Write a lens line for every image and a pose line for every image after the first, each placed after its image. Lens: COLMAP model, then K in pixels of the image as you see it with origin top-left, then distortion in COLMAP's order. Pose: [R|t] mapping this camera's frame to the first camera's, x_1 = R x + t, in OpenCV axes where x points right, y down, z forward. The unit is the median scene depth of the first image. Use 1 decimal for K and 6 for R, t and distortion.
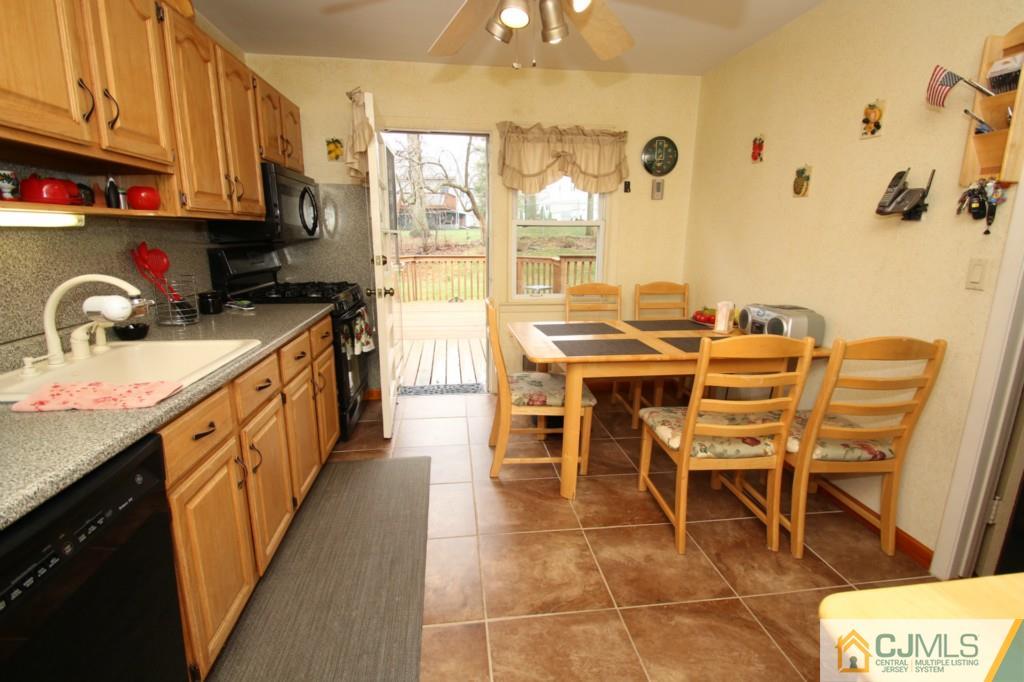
lens RADIAL K [[476.8, 0, 513.6], [0, 476.8, 343.3], [0, 0, 1]] dist [0.023007, -0.021604]
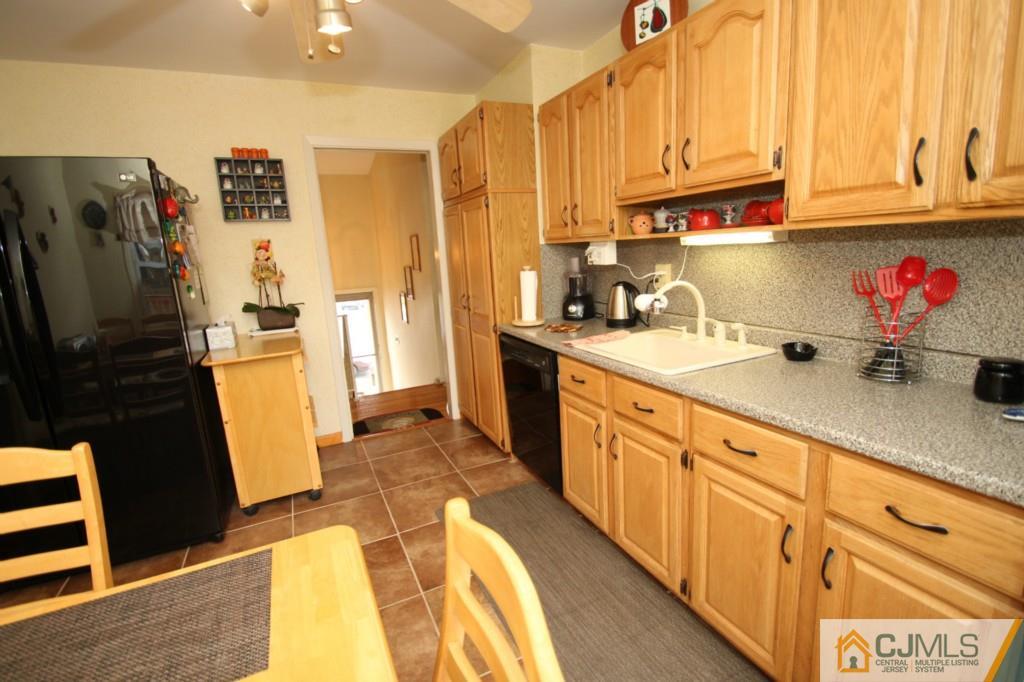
lens RADIAL K [[476.8, 0, 513.6], [0, 476.8, 343.3], [0, 0, 1]] dist [0.023007, -0.021604]
pose [[-0.950104, 0.106985, -0.293014, 0.003476], [-0.021650, 0.914464, 0.404088, -0.182333], [0.311182, 0.390270, -0.866519, 0.731661]]
